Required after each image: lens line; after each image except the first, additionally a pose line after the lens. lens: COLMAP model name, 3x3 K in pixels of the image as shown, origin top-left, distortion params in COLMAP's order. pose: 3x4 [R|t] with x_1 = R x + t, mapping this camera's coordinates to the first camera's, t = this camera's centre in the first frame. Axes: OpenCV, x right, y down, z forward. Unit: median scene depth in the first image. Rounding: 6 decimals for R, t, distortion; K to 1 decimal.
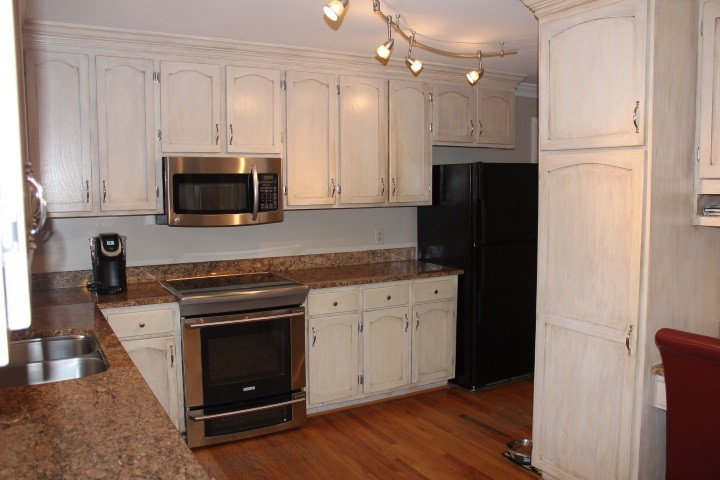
lens RADIAL K [[617.5, 0, 360.0], [0, 617.5, 240.0], [0, 0, 1]] dist [-0.089589, 0.003634]
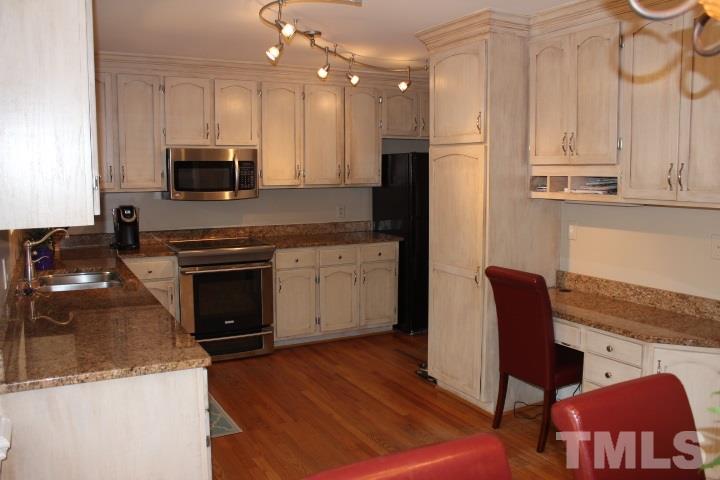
lens RADIAL K [[633.4, 0, 360.0], [0, 633.4, 240.0], [0, 0, 1]] dist [-0.086814, 0.000501]
pose [[0.999291, 0.008004, -0.036782, 0.144610], [-0.007318, 0.999797, 0.018756, 0.033889], [0.036925, -0.018474, 0.999147, -0.340903]]
